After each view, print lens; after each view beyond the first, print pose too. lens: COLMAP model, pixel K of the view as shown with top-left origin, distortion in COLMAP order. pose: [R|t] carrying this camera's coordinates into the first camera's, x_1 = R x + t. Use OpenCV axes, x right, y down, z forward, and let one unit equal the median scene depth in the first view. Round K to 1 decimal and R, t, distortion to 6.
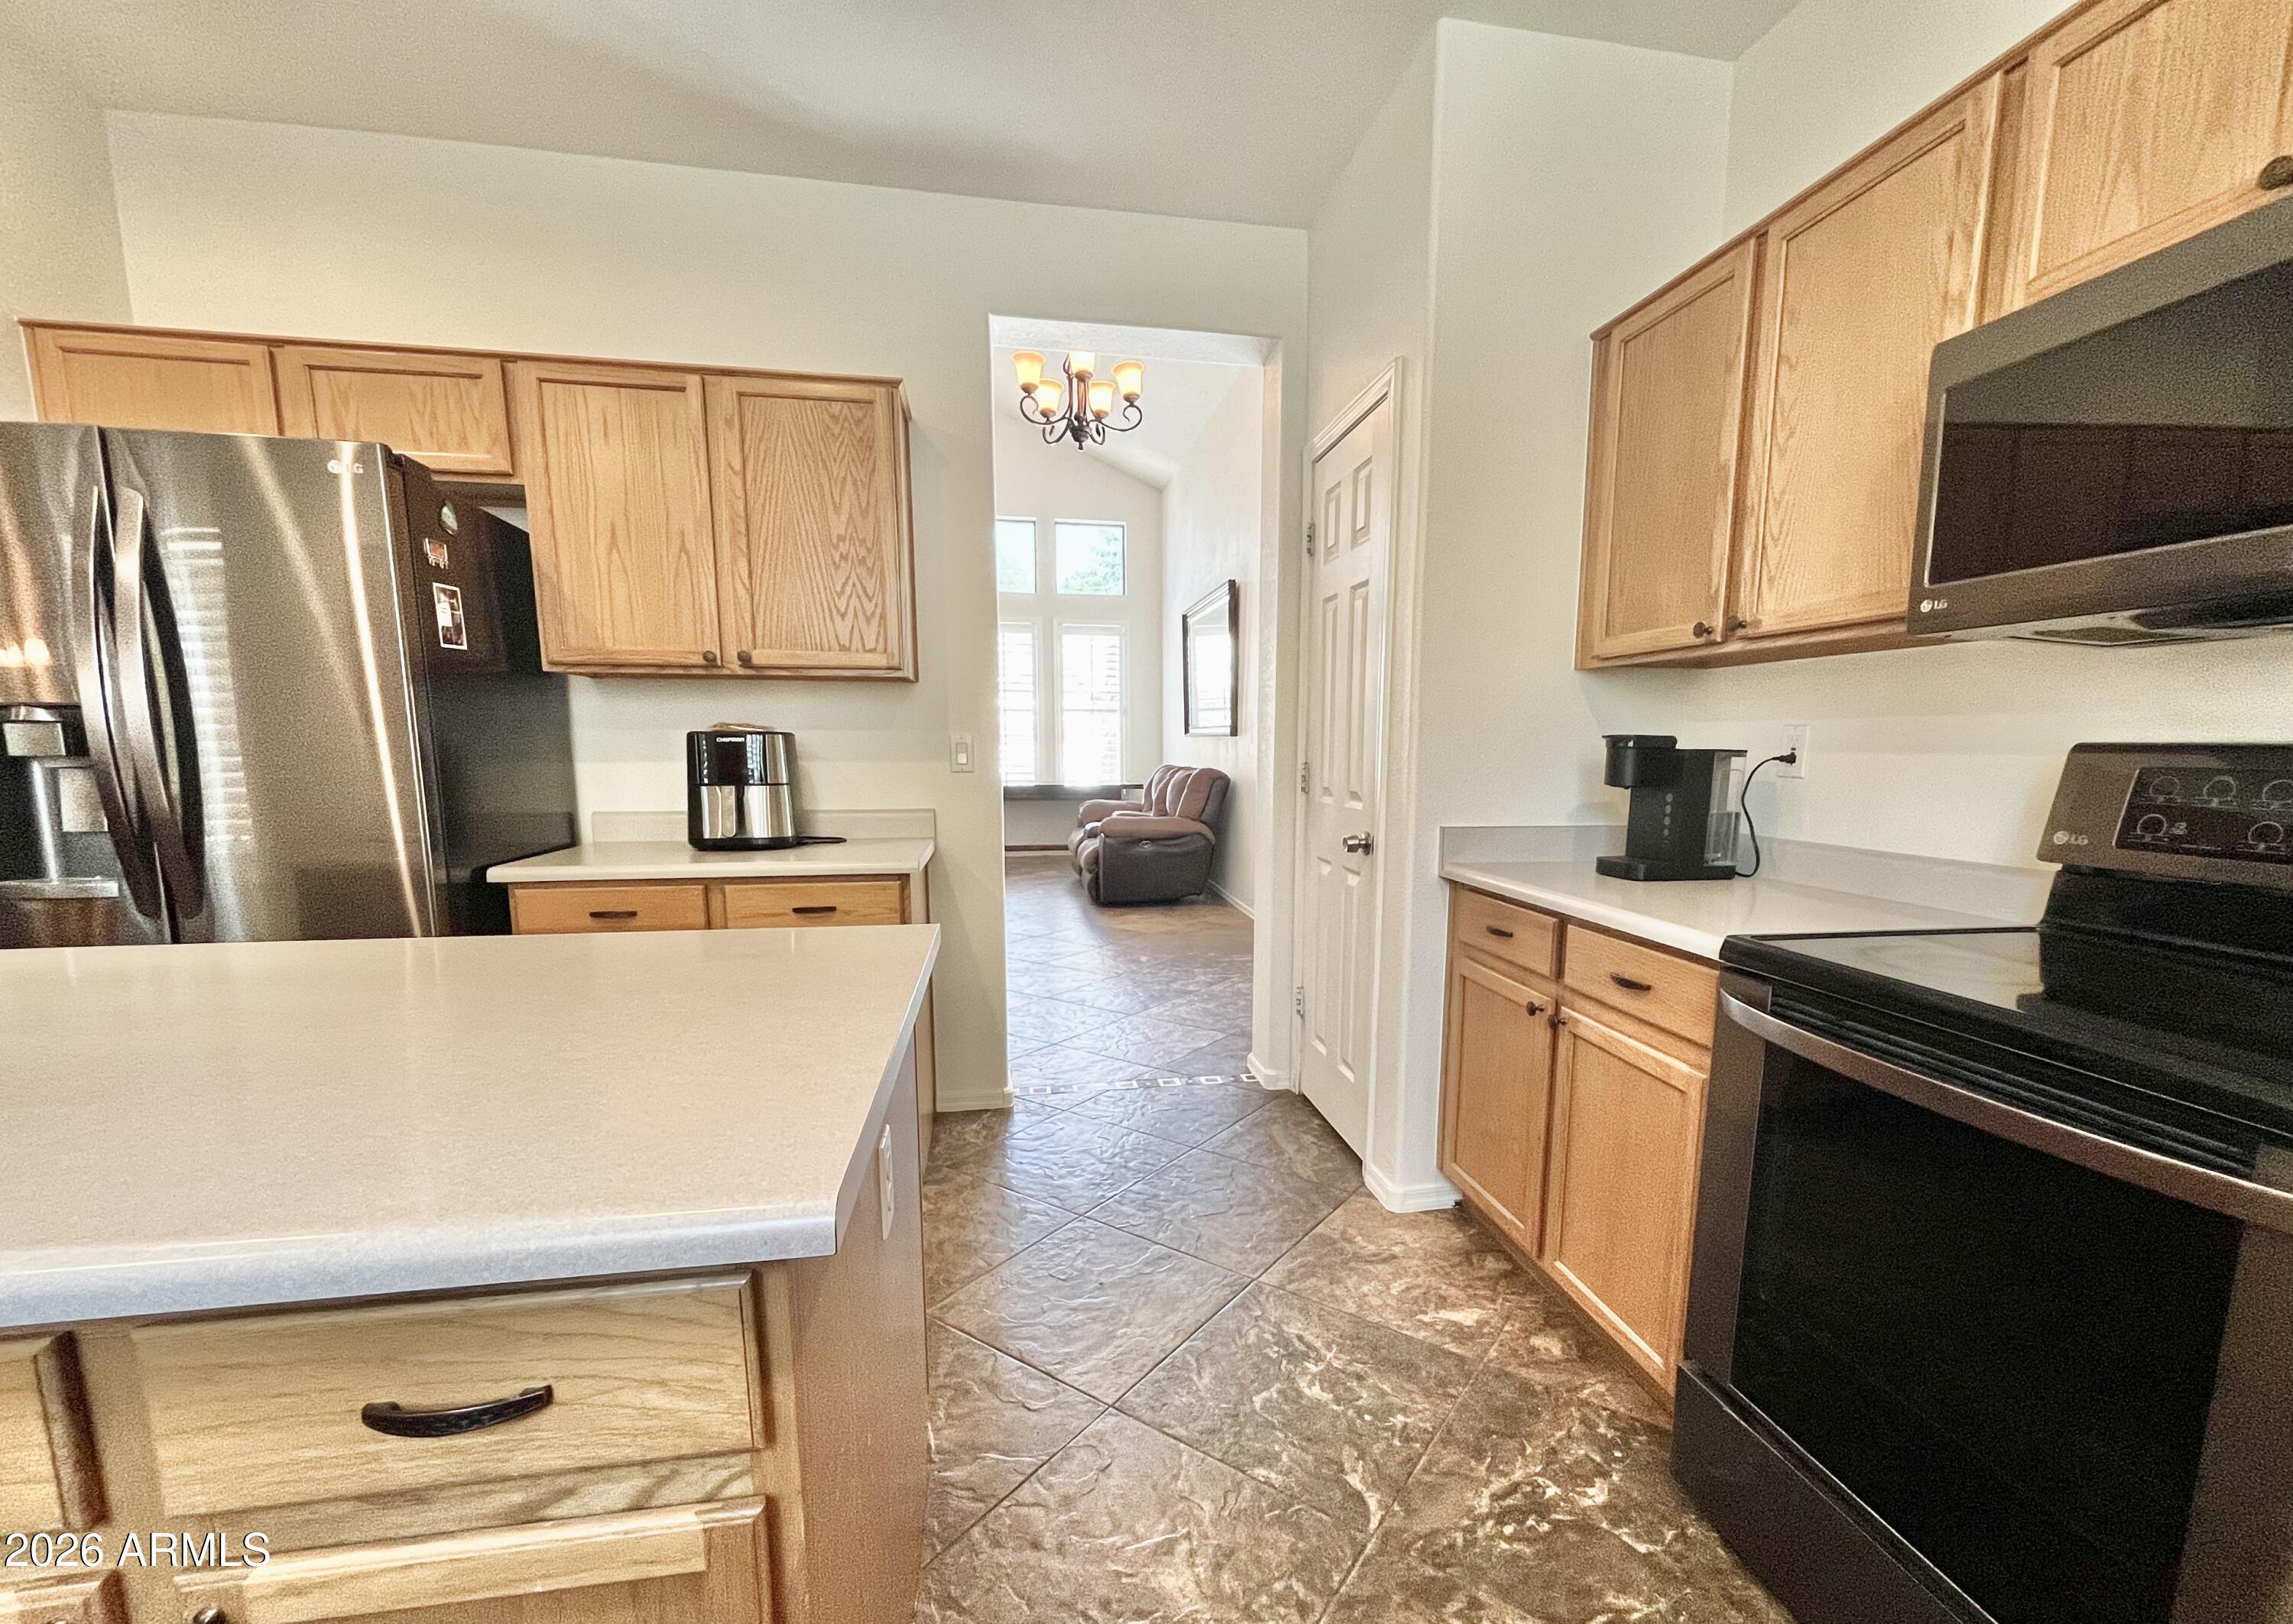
lens RADIAL K [[966.4, 0, 1193.8], [0, 966.4, 891.6], [0, 0, 1]] dist [-0.003831, -0.000428]
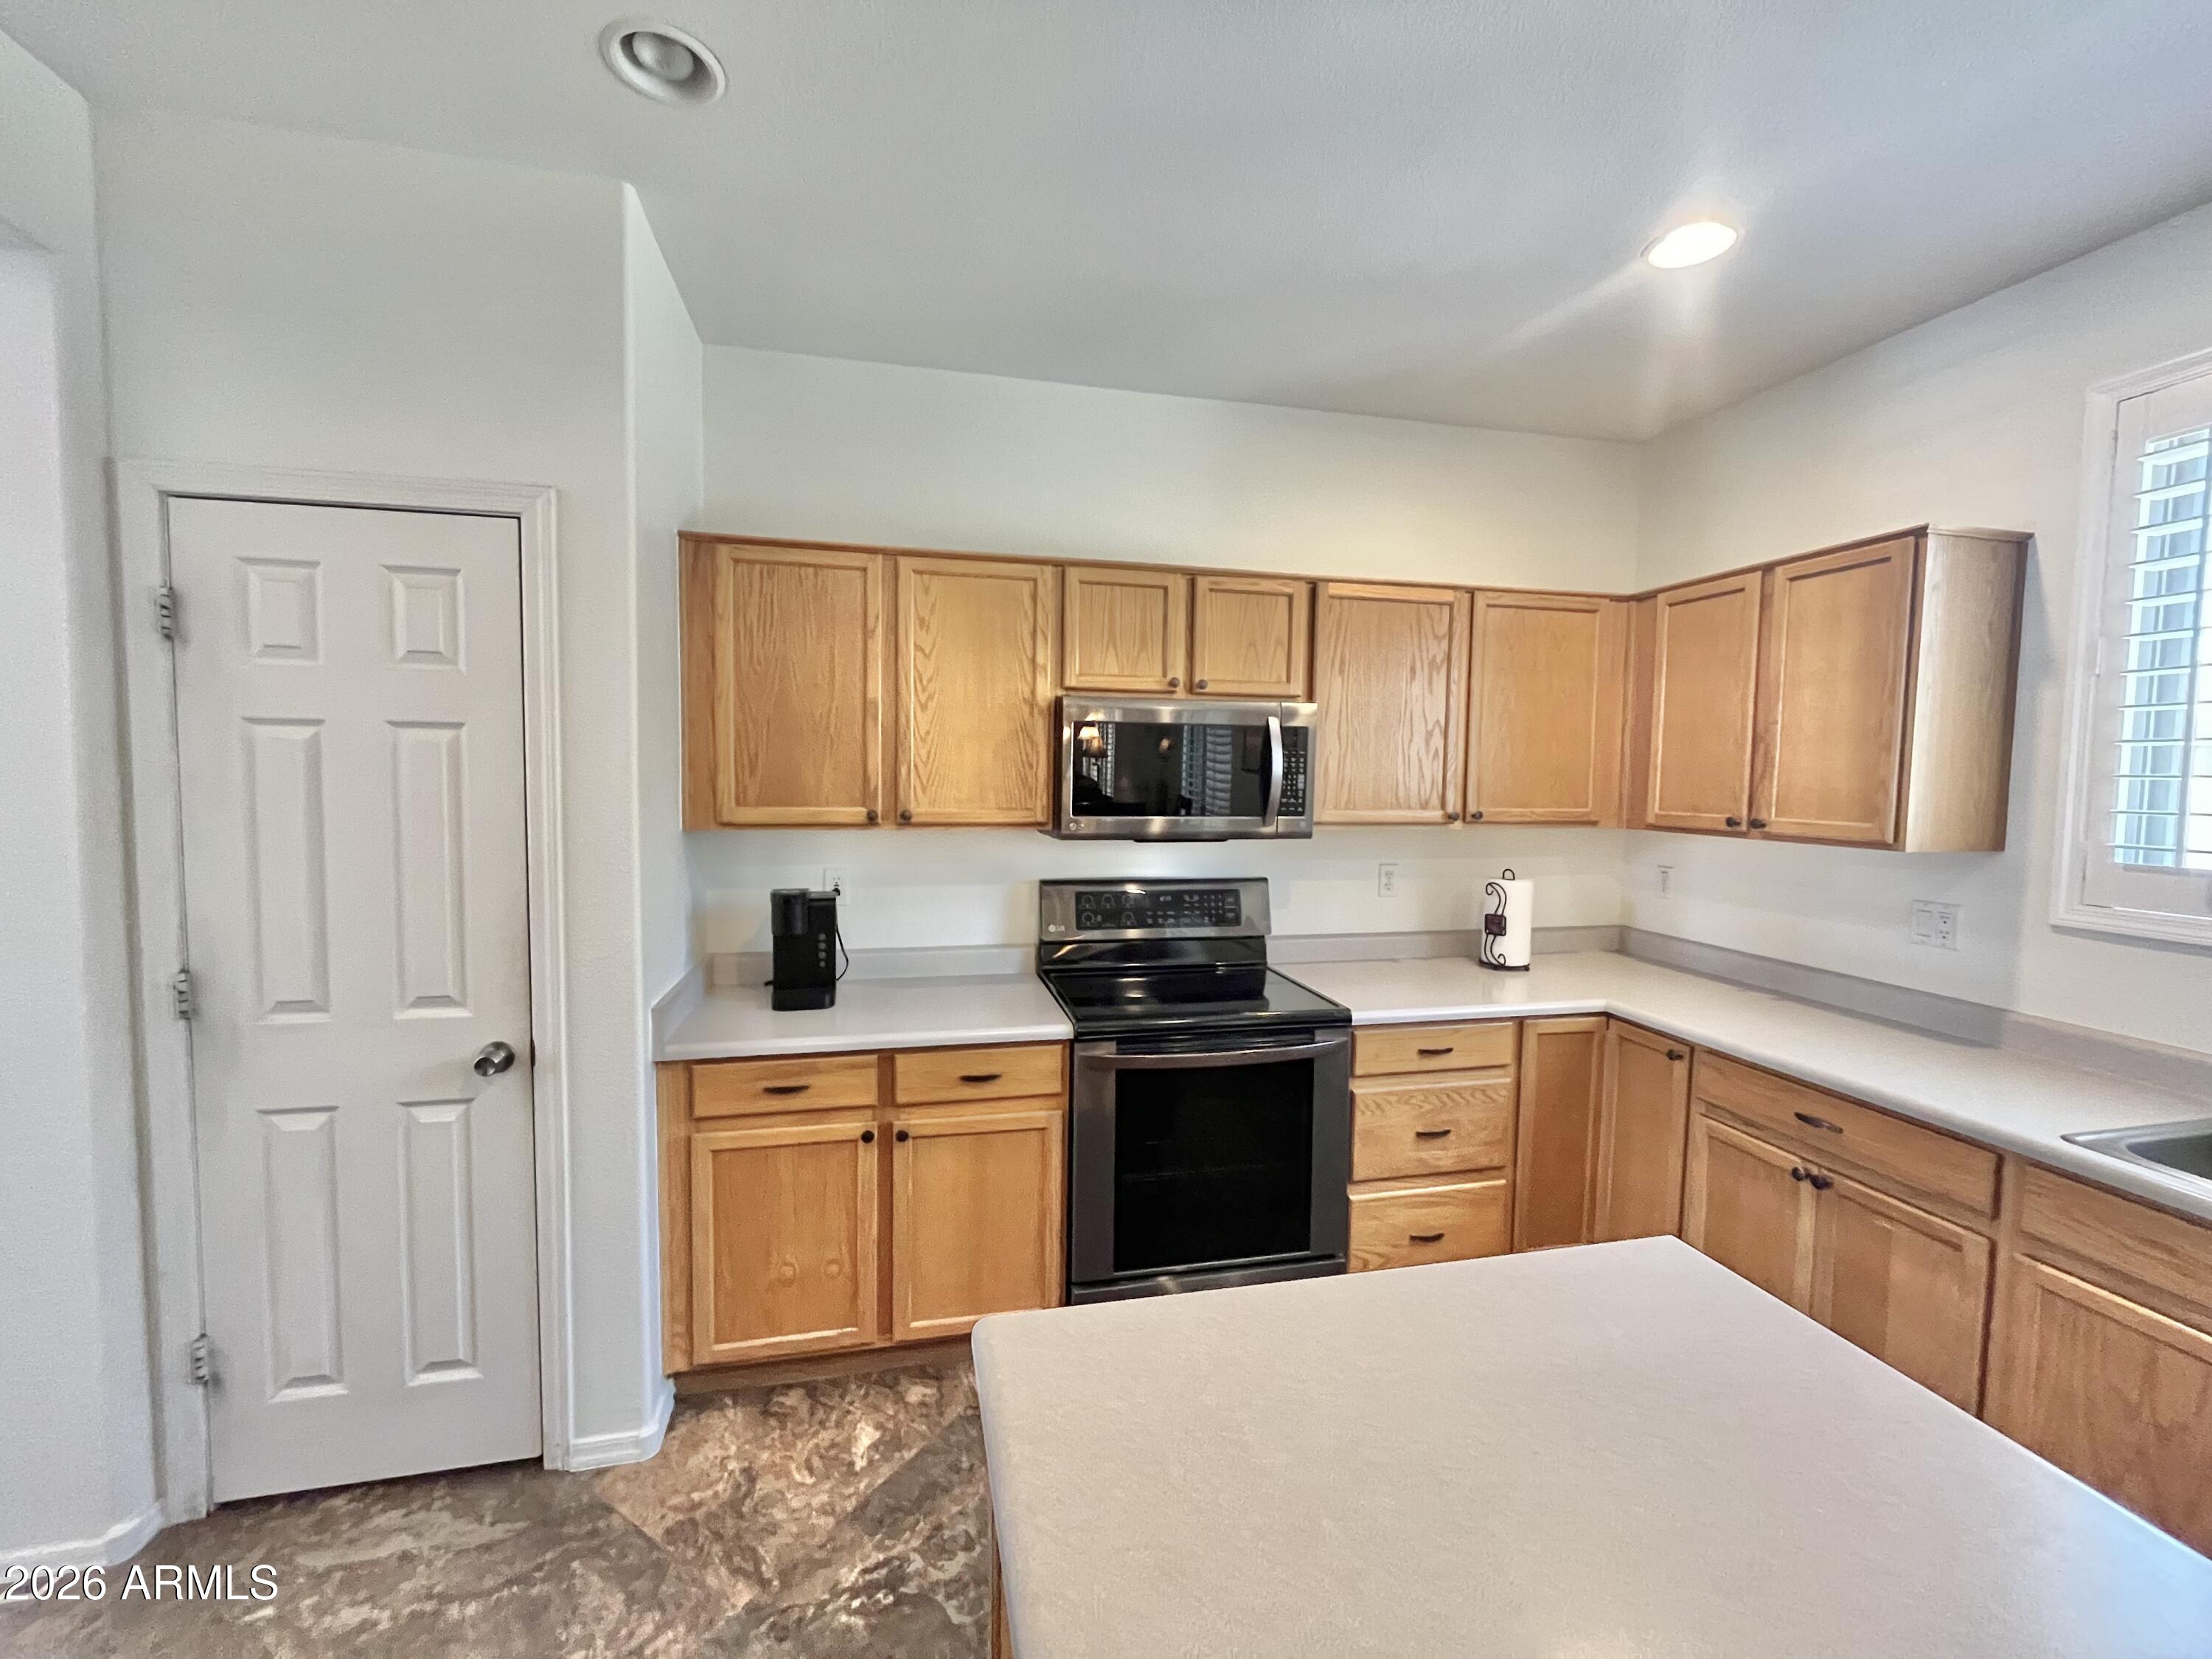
lens RADIAL K [[891.4, 0, 1098.9], [0, 891.4, 818.4], [0, 0, 1]] dist [-0.003379, 0.000374]
pose [[-0.026427, -0.061841, 0.997736, -0.606804], [0.137926, 0.988313, 0.064911, -0.248508], [-0.990090, 0.139329, -0.017589, 0.574531]]
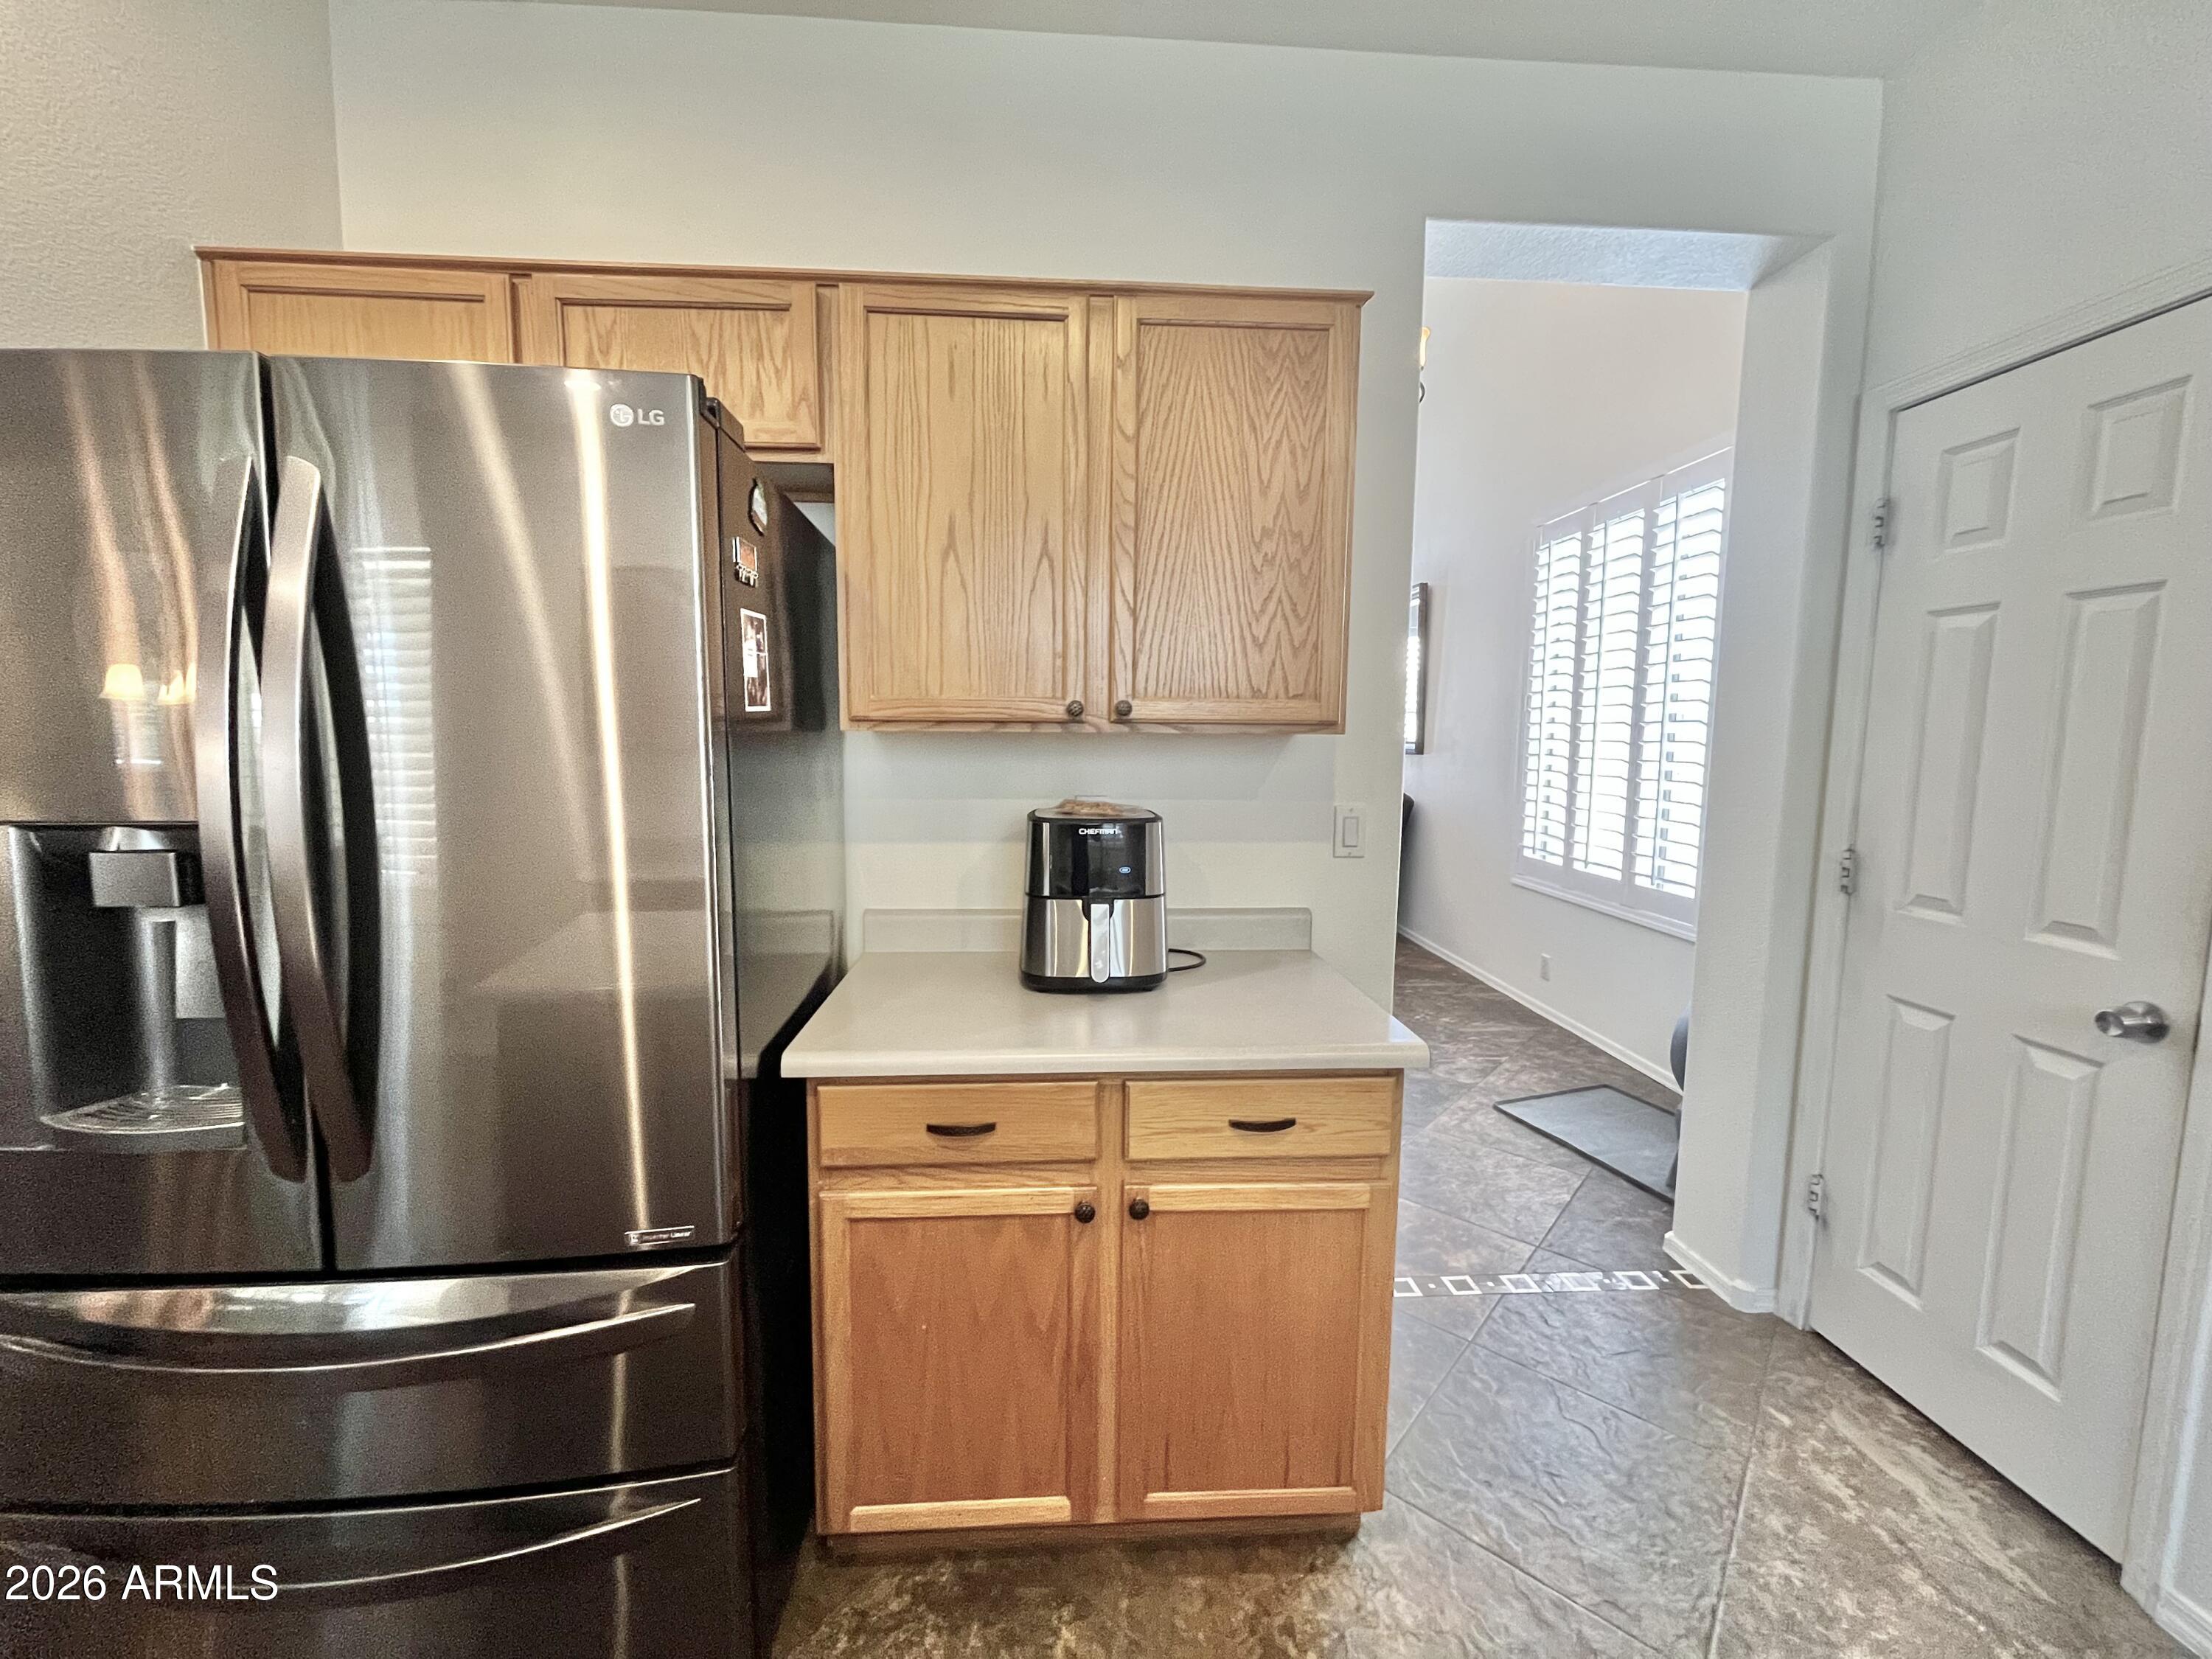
lens RADIAL K [[891.4, 0, 1101.7], [0, 891.4, 825.2], [0, 0, 1]] dist [-0.003379, 0.000374]
pose [[0.991422, 0.019387, -0.129256, -0.435305], [-0.025577, 0.998595, -0.046407, -0.145653], [0.128175, 0.049315, 0.990525, 0.424686]]
